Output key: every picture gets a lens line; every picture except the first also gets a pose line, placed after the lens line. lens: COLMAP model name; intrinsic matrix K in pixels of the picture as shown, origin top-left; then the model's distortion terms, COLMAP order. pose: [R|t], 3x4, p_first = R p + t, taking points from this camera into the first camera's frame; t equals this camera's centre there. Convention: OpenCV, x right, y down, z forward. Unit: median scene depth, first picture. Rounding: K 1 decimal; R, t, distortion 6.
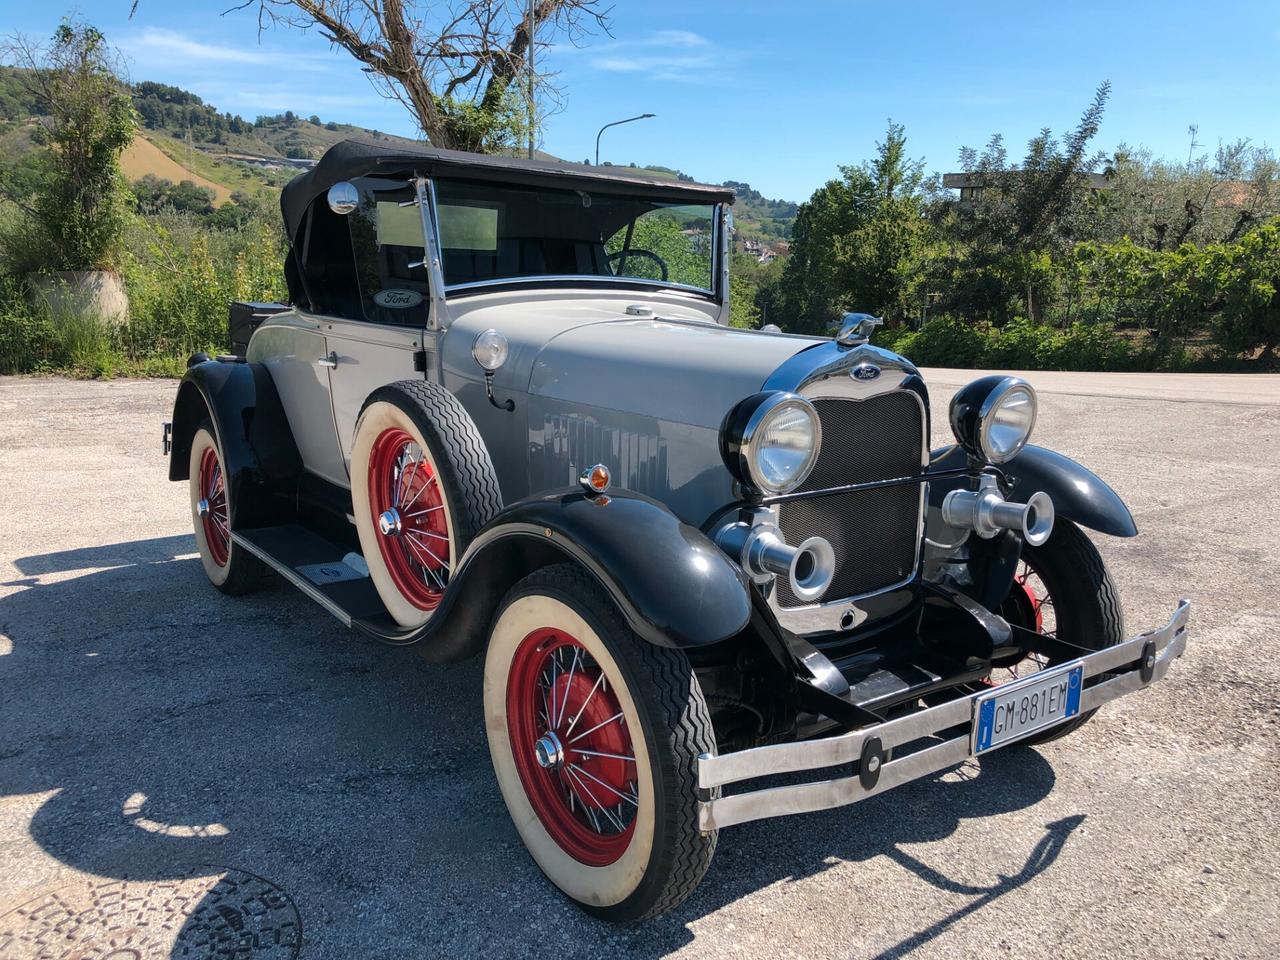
lens RADIAL K [[1044.4, 0, 639.3], [0, 1044.4, 471.7], [0, 0, 1]] dist [0.018938, -0.009319]
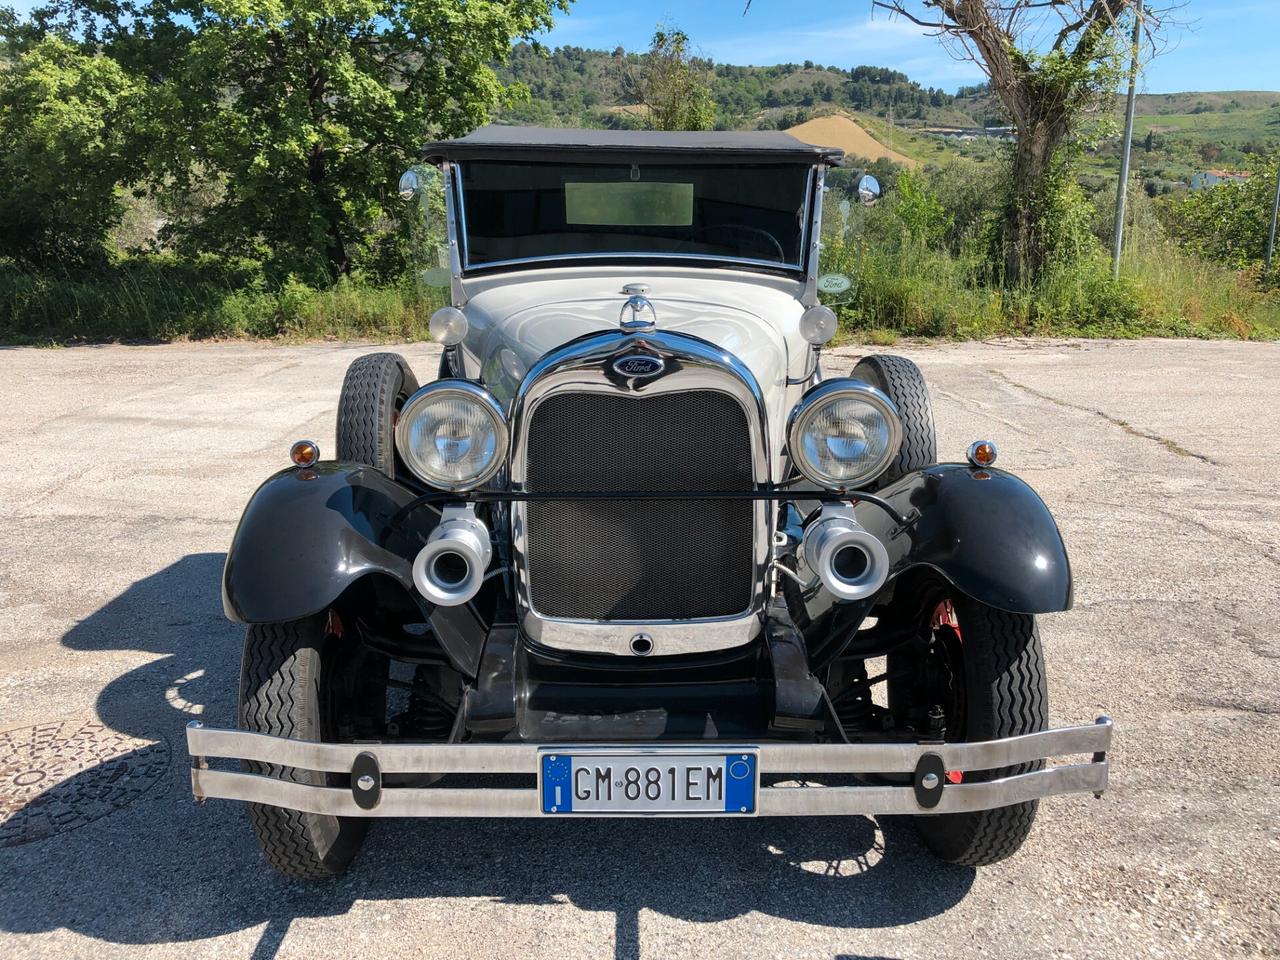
lens RADIAL K [[1044.4, 0, 634.0], [0, 1044.4, 479.9], [0, 0, 1]] dist [0.018938, -0.009319]
pose [[0.812448, 0.108931, -0.572767, 0.581741], [-0.089301, 0.994049, 0.062382, -0.043691], [0.576154, 0.000466, 0.817341, 0.234719]]
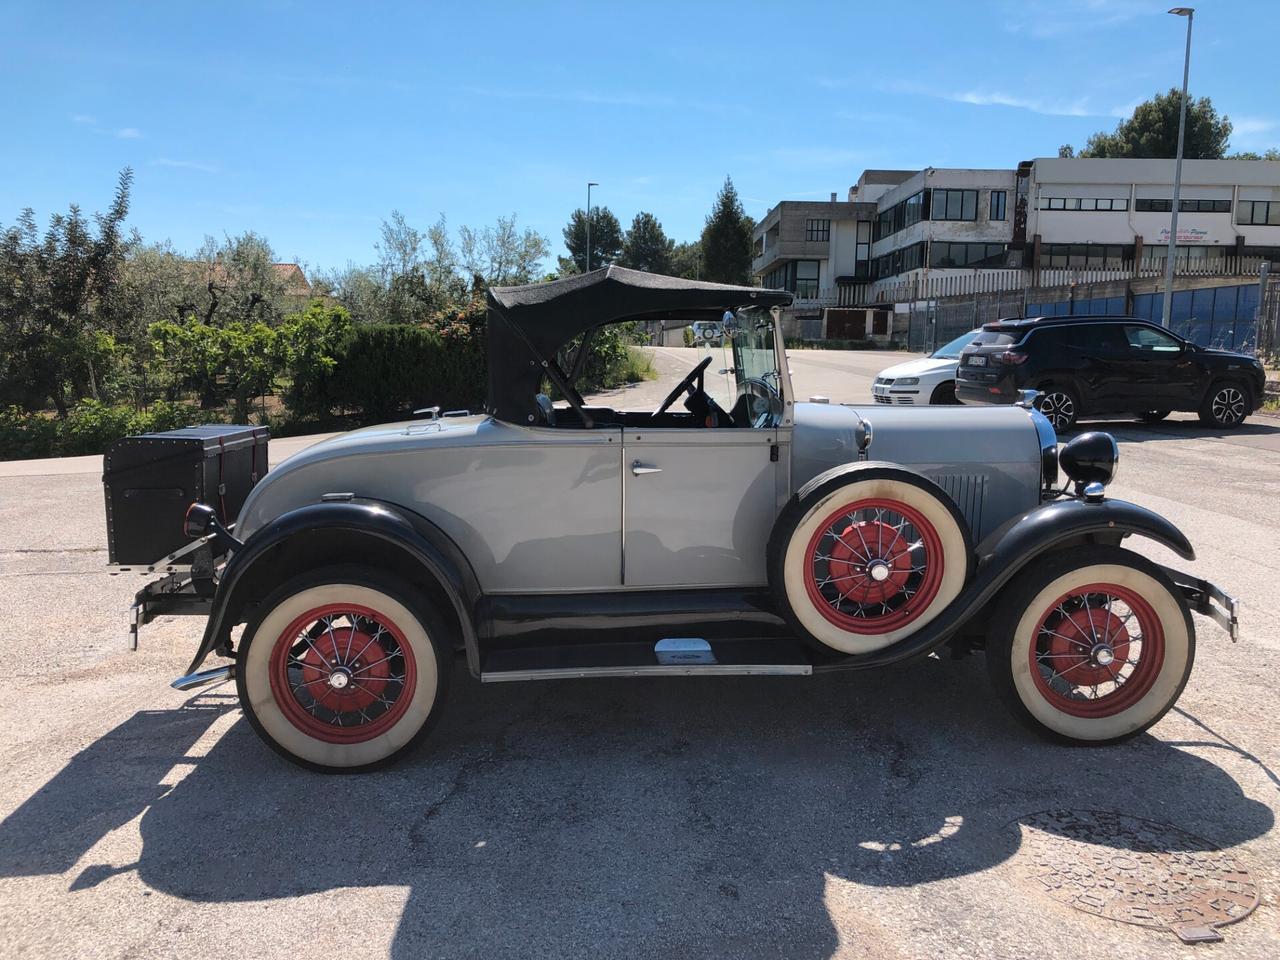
lens RADIAL K [[1044.4, 0, 634.6], [0, 1044.4, 477.3], [0, 0, 1]] dist [0.018938, -0.009319]
pose [[0.548622, -0.130588, 0.825809, -1.347681], [0.181058, 0.982845, 0.035136, -0.154283], [-0.816230, 0.130243, 0.562854, 0.451593]]
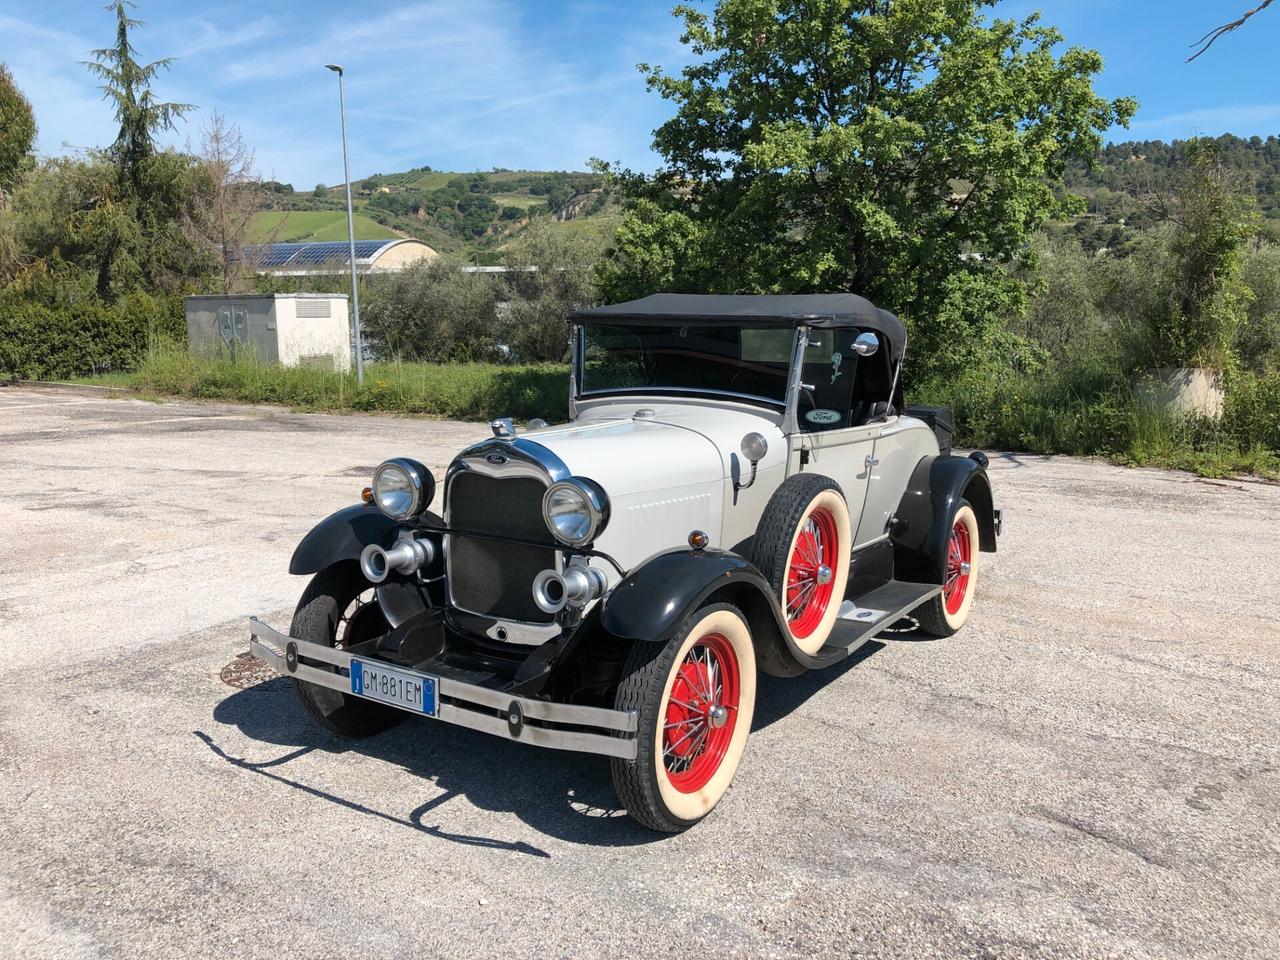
lens RADIAL K [[1044.4, 0, 634.8], [0, 1044.4, 475.8], [0, 0, 1]] dist [0.018938, -0.009319]
pose [[0.343680, 0.103791, -0.933334, 1.321531], [-0.177719, 0.983102, 0.043884, -0.137659], [0.922117, 0.150789, 0.356318, 0.537873]]
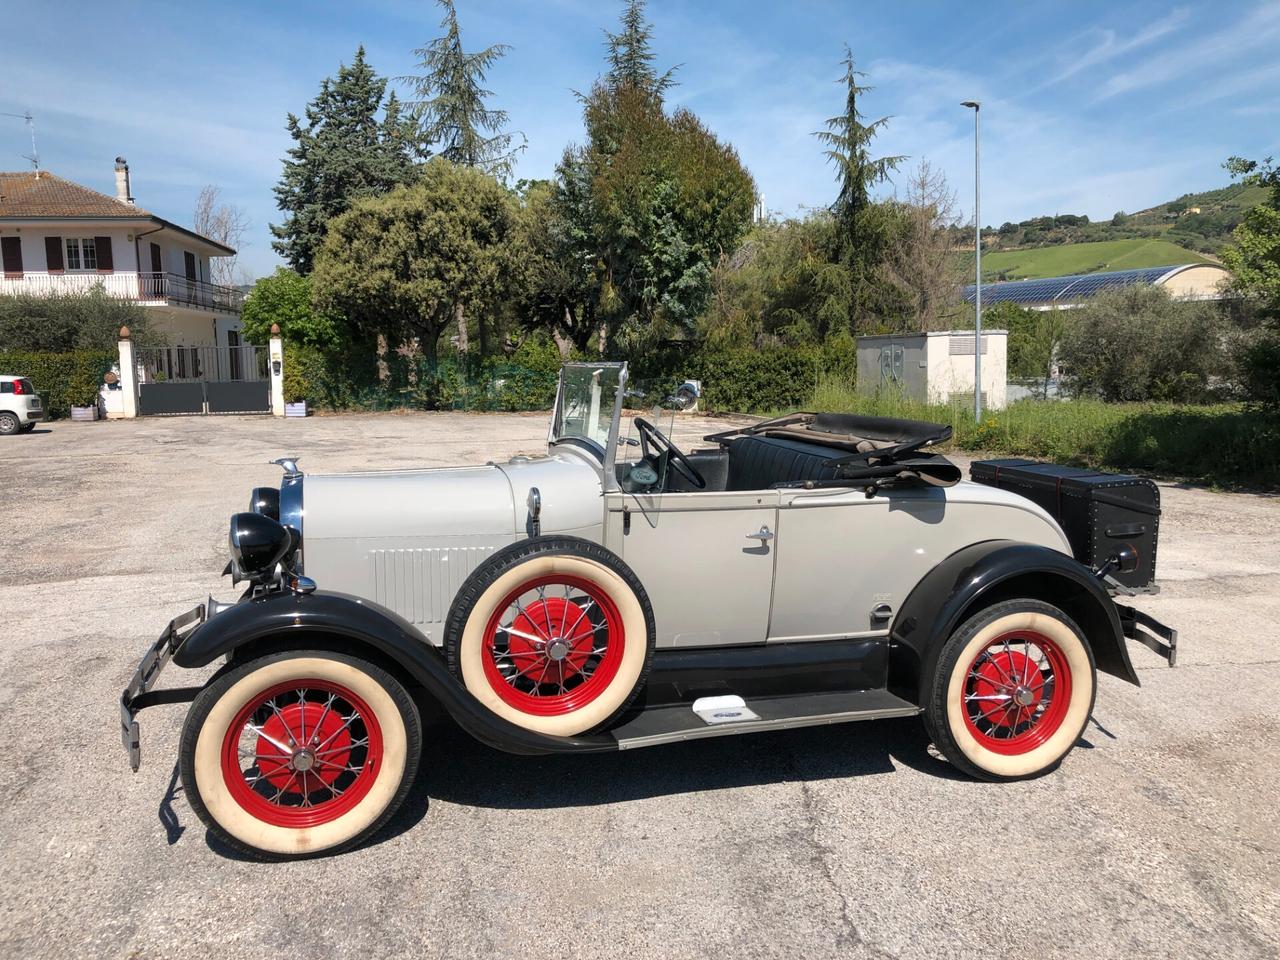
lens RADIAL K [[1044.4, 0, 631.9], [0, 1044.4, 480.5], [0, 0, 1]] dist [0.018938, -0.009319]
pose [[-0.354573, 0.076285, -0.931911, 1.250906], [-0.186482, 0.970874, 0.150426, -0.376542], [0.916244, 0.227121, -0.330020, 1.649250]]
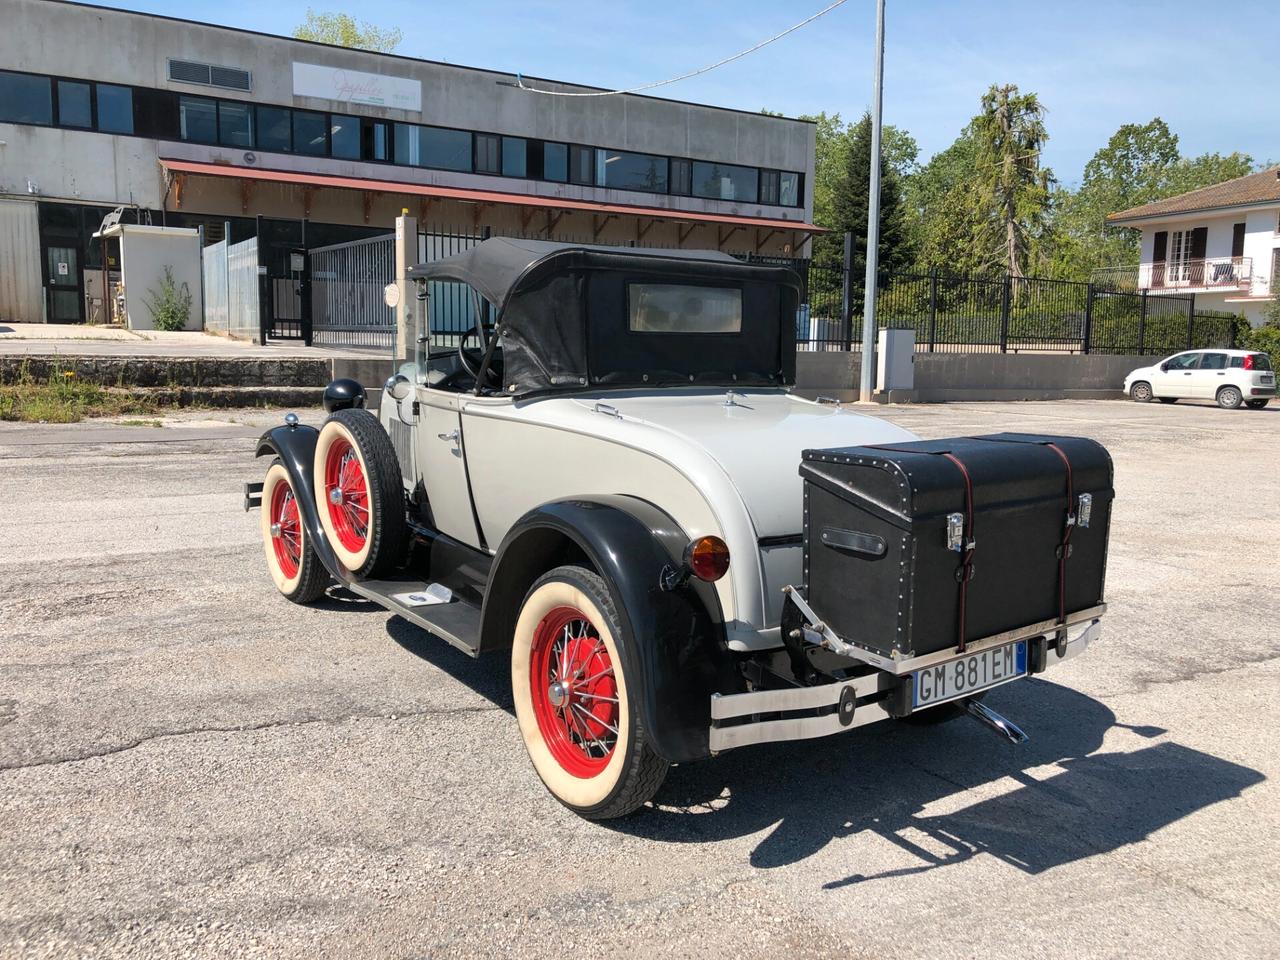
lens RADIAL K [[1044.4, 0, 629.5], [0, 1044.4, 466.9], [0, 0, 1]] dist [0.018938, -0.009319]
pose [[-0.998302, -0.057561, 0.008982, -0.213143], [-0.051777, 0.947321, 0.316073, -0.534131], [-0.026702, 0.315072, -0.948692, 2.616802]]
